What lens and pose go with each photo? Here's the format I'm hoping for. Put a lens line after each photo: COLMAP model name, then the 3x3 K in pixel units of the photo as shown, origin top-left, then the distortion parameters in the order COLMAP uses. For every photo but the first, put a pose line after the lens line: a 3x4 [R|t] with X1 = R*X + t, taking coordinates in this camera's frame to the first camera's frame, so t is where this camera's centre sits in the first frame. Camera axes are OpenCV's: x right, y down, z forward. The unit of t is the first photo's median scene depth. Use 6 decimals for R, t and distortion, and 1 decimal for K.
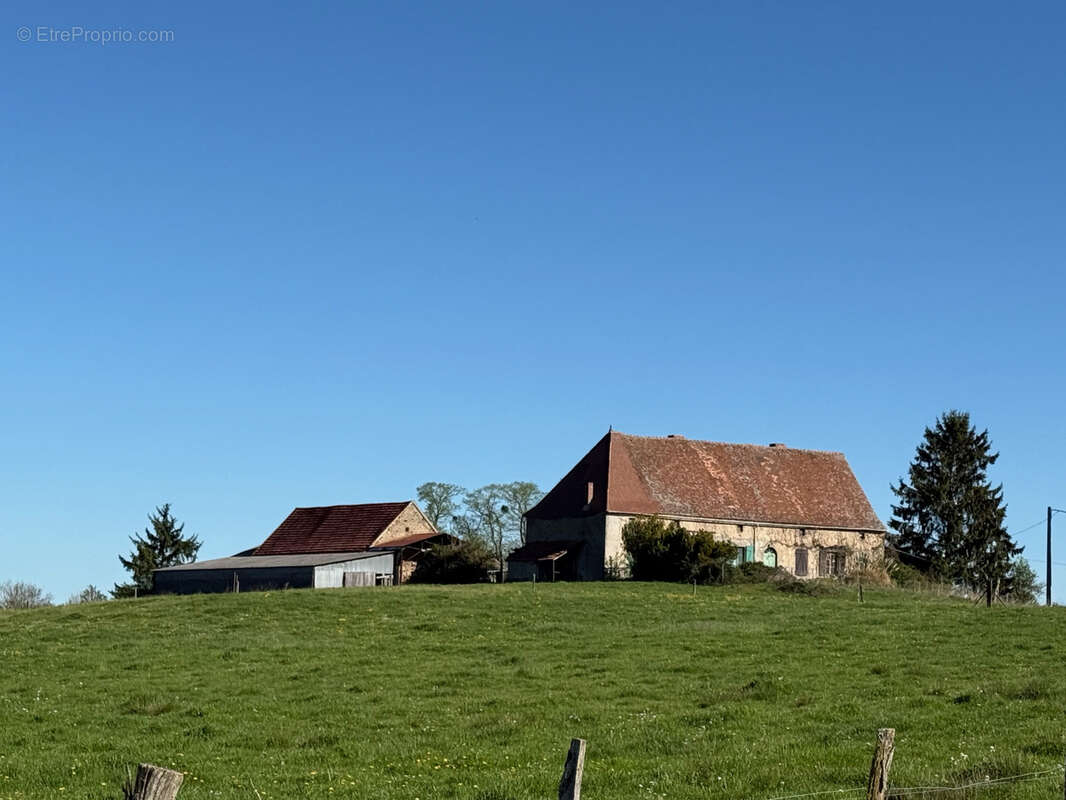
lens RADIAL K [[2358.5, 0, 533.0], [0, 2358.5, 400.0], [0, 0, 1]] dist [0.031351, 0.353507]
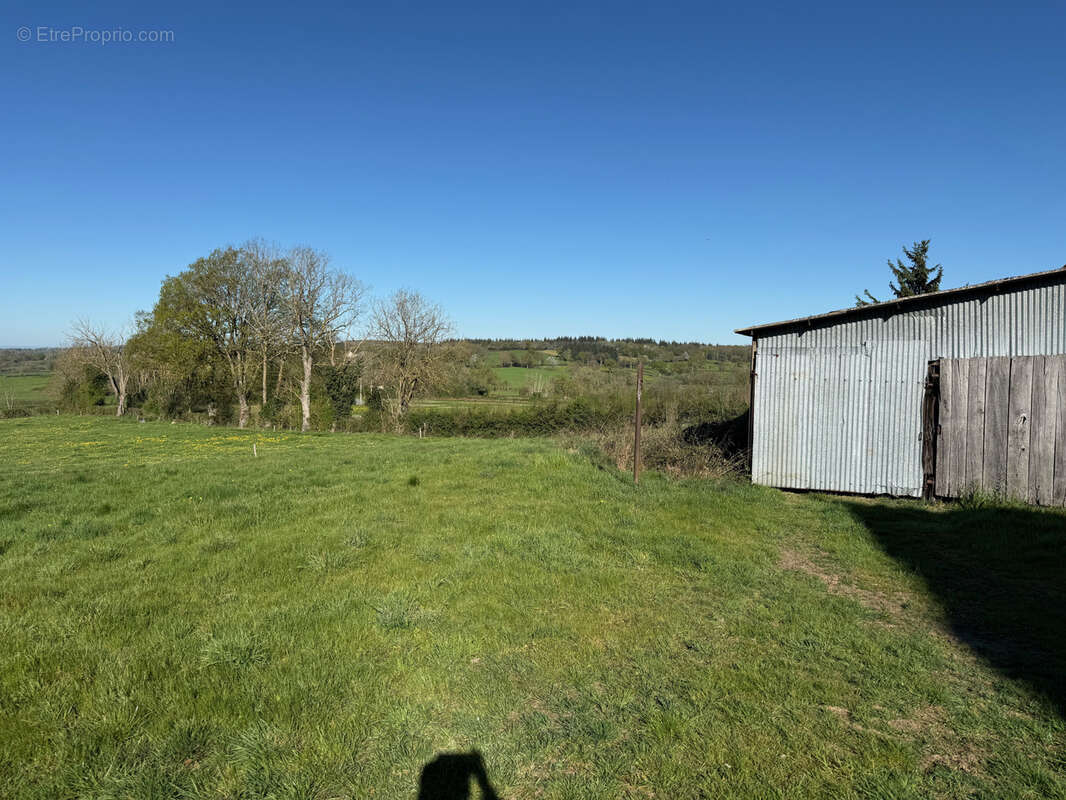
lens RADIAL K [[738.2, 0, 535.6], [0, 738.2, 404.0], [0, 0, 1]] dist [0.115282, -0.180517]
pose [[0.533370, 0.034662, -0.845171, -0.044175], [0.094789, 0.990418, 0.100439, 0.066552], [0.840554, -0.133684, 0.524974, 0.929824]]
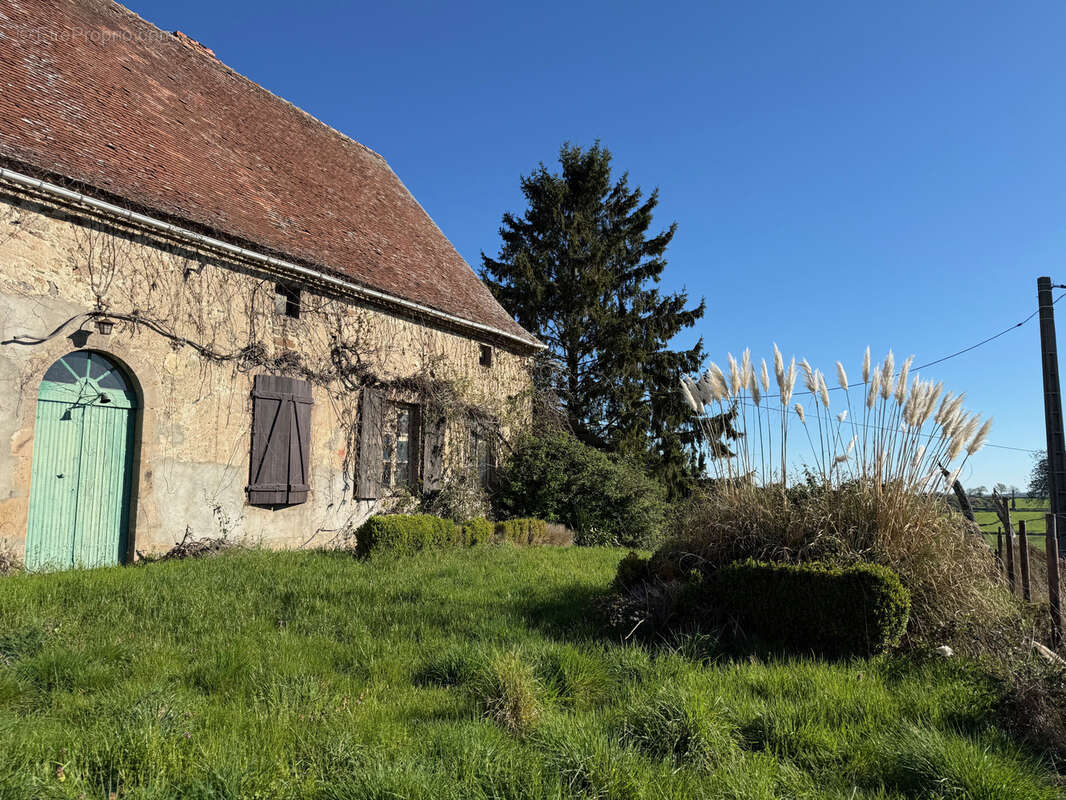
lens RADIAL K [[738.2, 0, 535.6], [0, 738.2, 404.0], [0, 0, 1]] dist [0.115282, -0.180517]
pose [[0.874907, 0.023887, 0.483701, 0.096102], [-0.025207, 0.999675, -0.003774, 0.061678], [-0.483634, -0.008891, 0.875225, 0.882001]]
